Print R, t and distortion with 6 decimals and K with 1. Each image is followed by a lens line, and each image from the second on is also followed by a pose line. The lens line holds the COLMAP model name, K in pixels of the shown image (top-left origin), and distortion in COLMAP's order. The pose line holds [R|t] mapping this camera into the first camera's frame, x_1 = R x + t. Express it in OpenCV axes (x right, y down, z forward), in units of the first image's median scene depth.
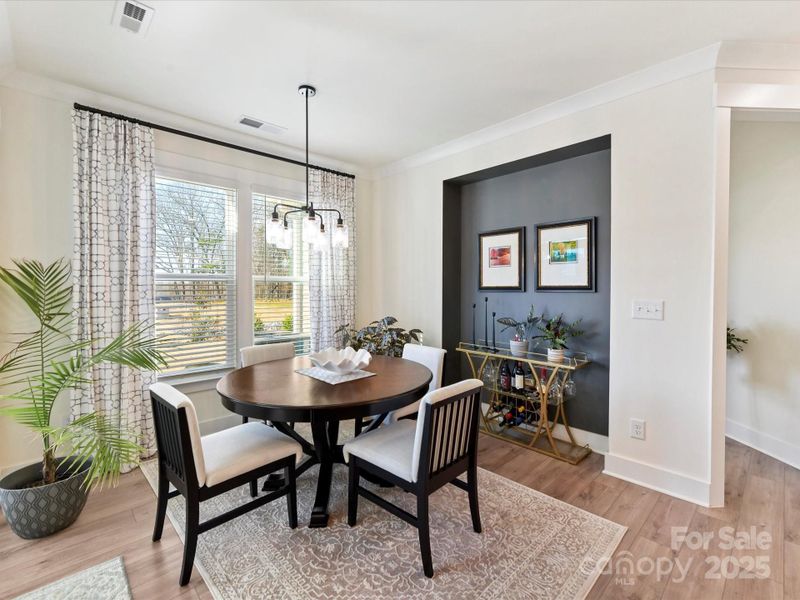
lens RADIAL K [[360.1, 0, 401.1], [0, 360.1, 286.6], [0, 0, 1]] dist [0.007934, -0.003459]
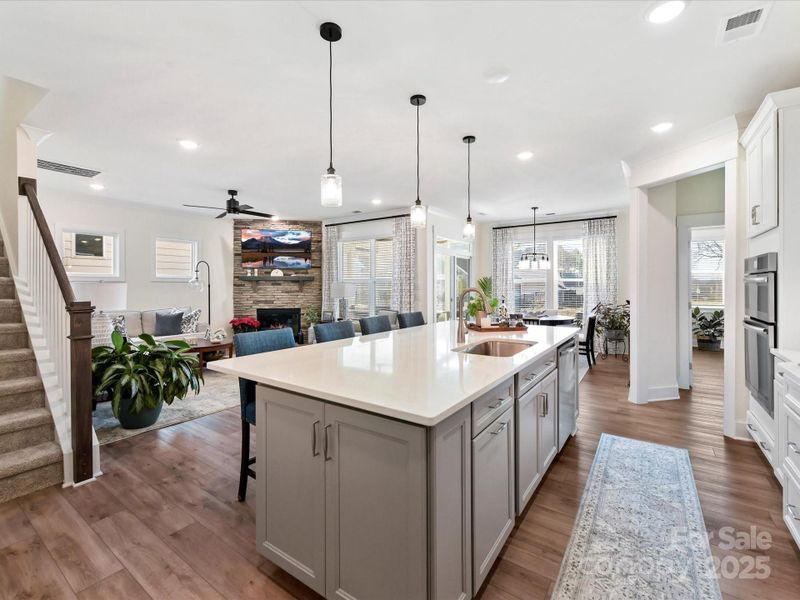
lens RADIAL K [[360.1, 0, 395.9], [0, 360.1, 287.8], [0, 0, 1]] dist [0.007934, -0.003459]
pose [[0.192842, 0.010799, -0.981170, 1.936040], [0.004954, 0.999916, 0.011979, -0.010108], [0.981217, -0.007171, 0.192772, -0.442291]]
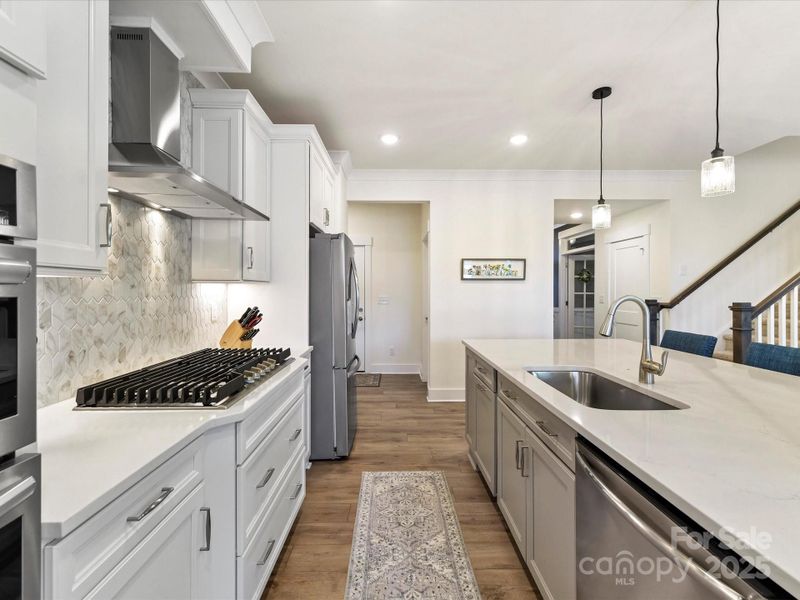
lens RADIAL K [[360.1, 0, 400.6], [0, 360.1, 298.2], [0, 0, 1]] dist [0.007934, -0.003459]
pose [[-0.739223, -0.006740, 0.673427, 0.966482], [0.000791, 0.999941, 0.010877, 0.000943], [-0.673460, 0.008573, -0.739174, 0.593947]]
